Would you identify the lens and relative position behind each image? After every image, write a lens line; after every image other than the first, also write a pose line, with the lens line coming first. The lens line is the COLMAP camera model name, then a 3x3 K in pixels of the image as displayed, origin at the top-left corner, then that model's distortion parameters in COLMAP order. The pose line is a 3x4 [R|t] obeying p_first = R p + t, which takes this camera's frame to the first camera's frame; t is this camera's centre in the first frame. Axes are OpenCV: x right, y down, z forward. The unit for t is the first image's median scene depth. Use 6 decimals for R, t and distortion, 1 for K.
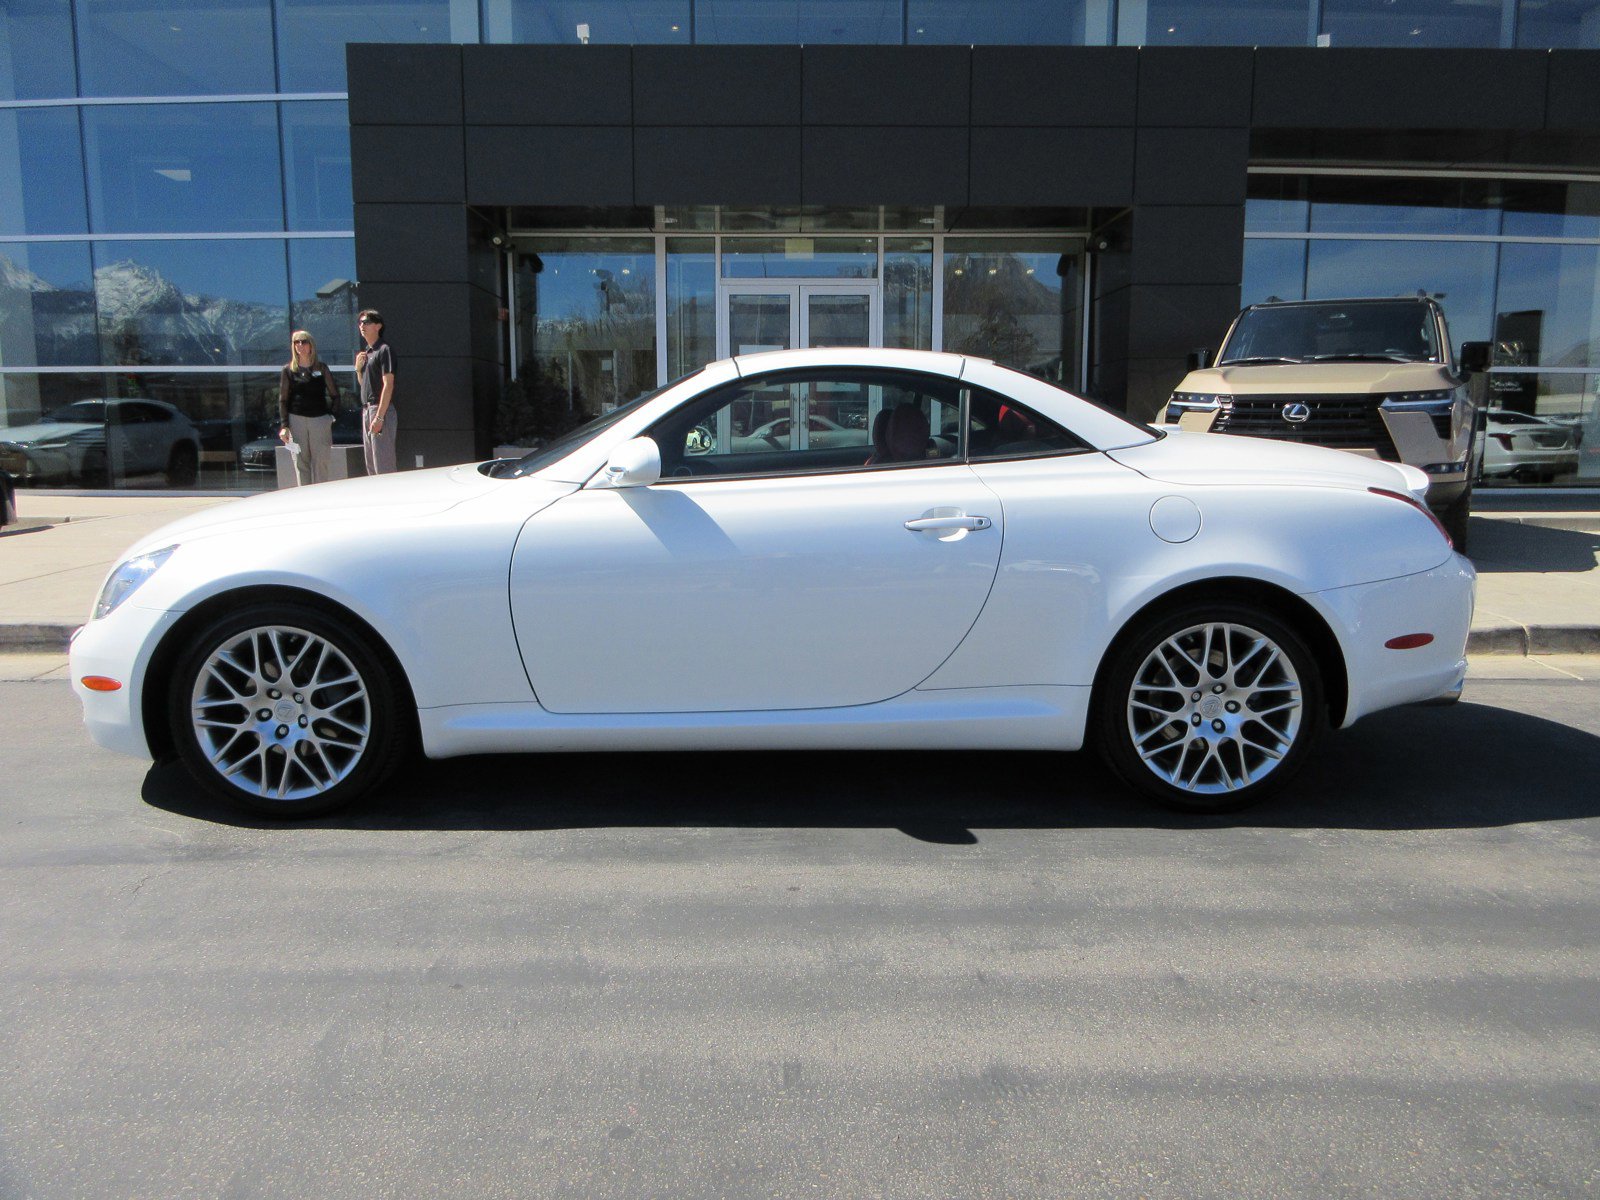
lens RADIAL K [[1186.7, 0, 798.6], [0, 1186.7, 594.8], [0, 0, 1]] dist [-0.003634, 0.010041]
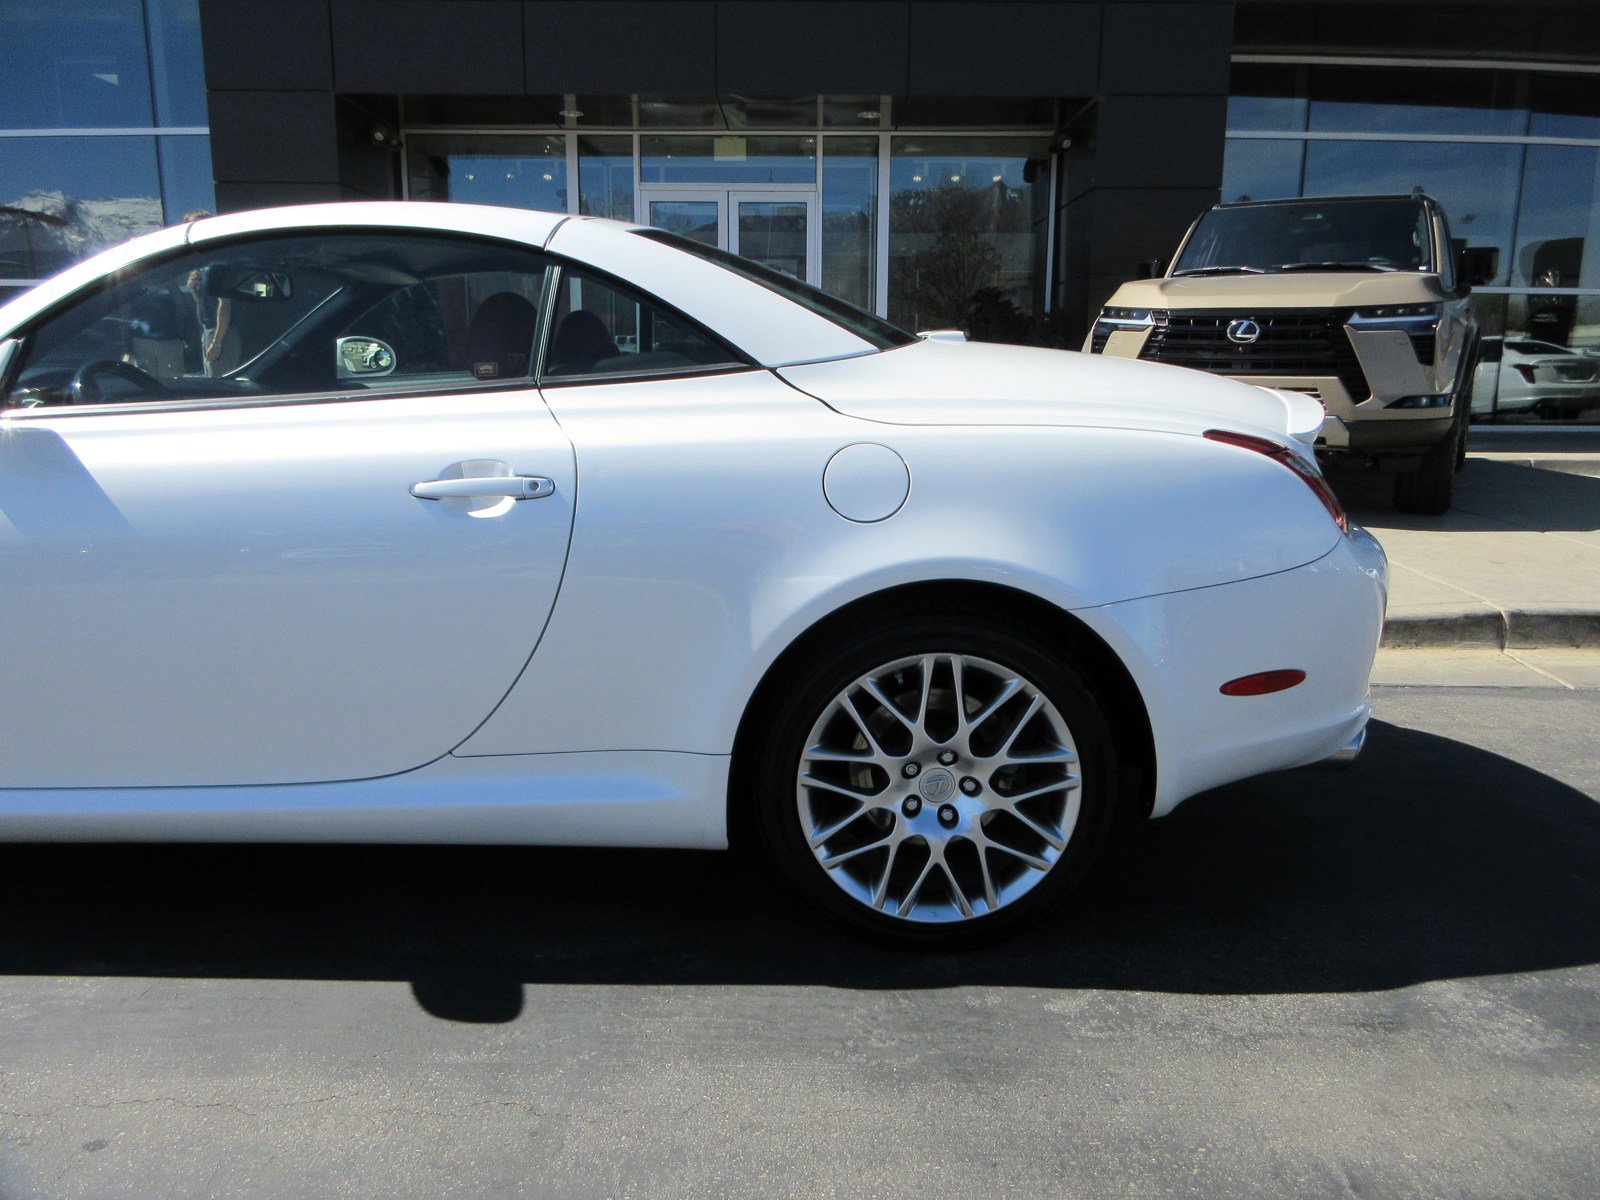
lens RADIAL K [[1186.7, 0, 800.2], [0, 1186.7, 595.6], [0, 0, 1]] dist [-0.003634, 0.010041]
pose [[0.999859, 0.007909, -0.014798, 0.261247], [-0.007039, 0.998295, 0.057949, -0.036581], [0.015231, -0.057837, 0.998210, 0.354933]]
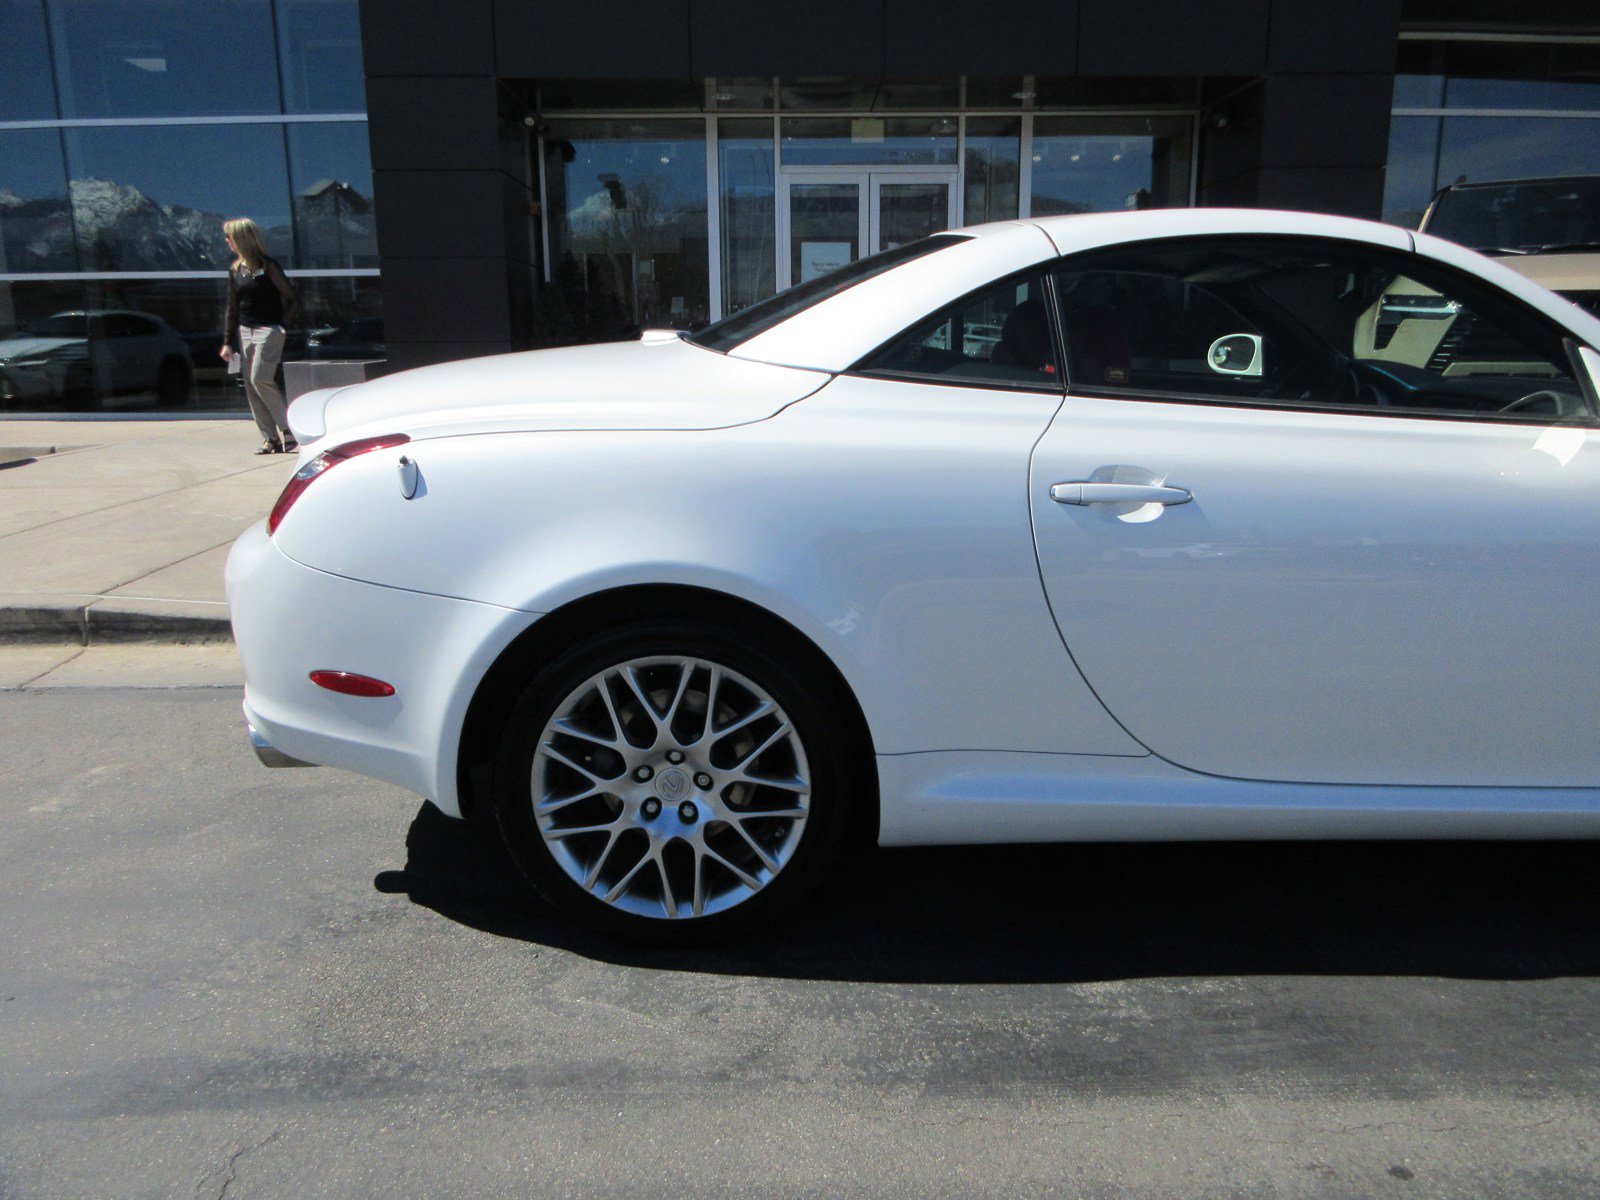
lens RADIAL K [[1186.7, 0, 798.2], [0, 1186.7, 593.5], [0, 0, 1]] dist [-0.003634, 0.010041]
pose [[0.999945, -0.008799, 0.005762, -0.224577], [0.008352, 0.997261, 0.073485, -0.052901], [-0.006393, -0.073433, 0.997280, 0.359450]]
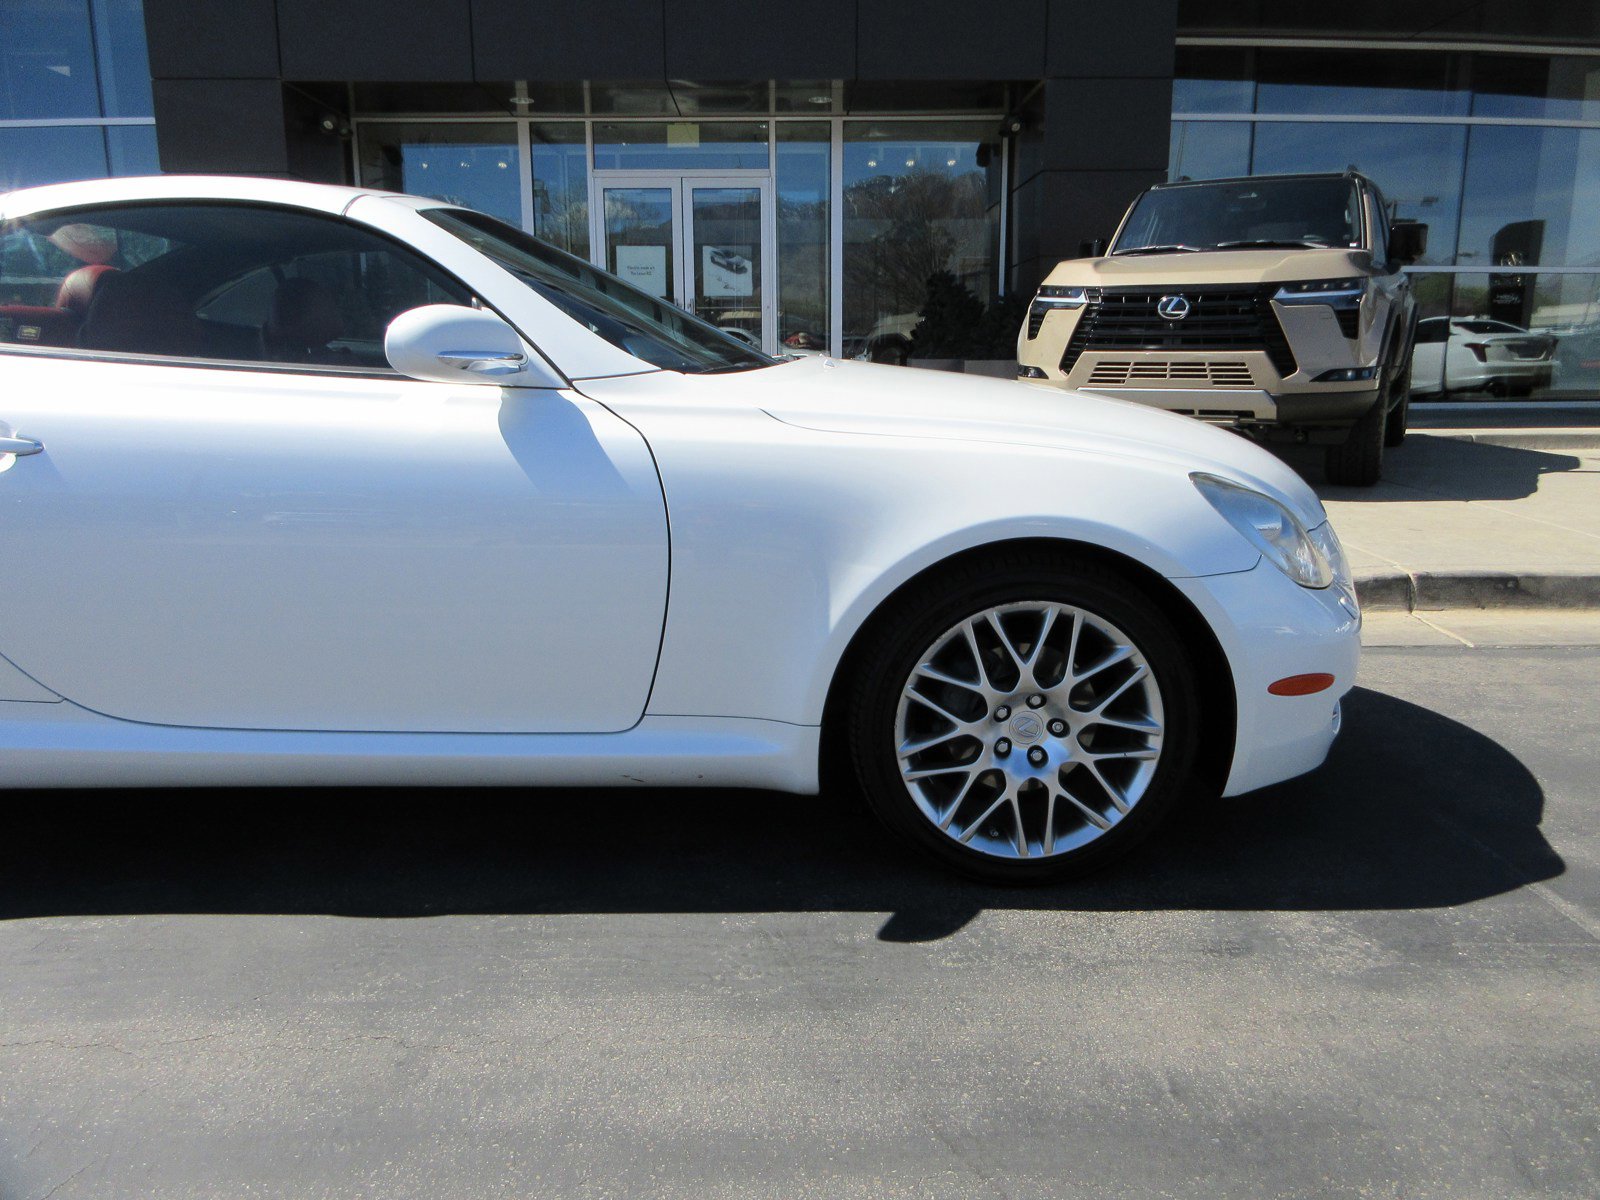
lens RADIAL K [[1186.7, 0, 801.0], [0, 1186.7, 595.5], [0, 0, 1]] dist [-0.003634, 0.010041]
pose [[0.999963, -0.007164, 0.004663, 0.311979], [0.006841, 0.997797, 0.065993, -0.020550], [-0.005126, -0.065959, 0.997809, 0.334882]]
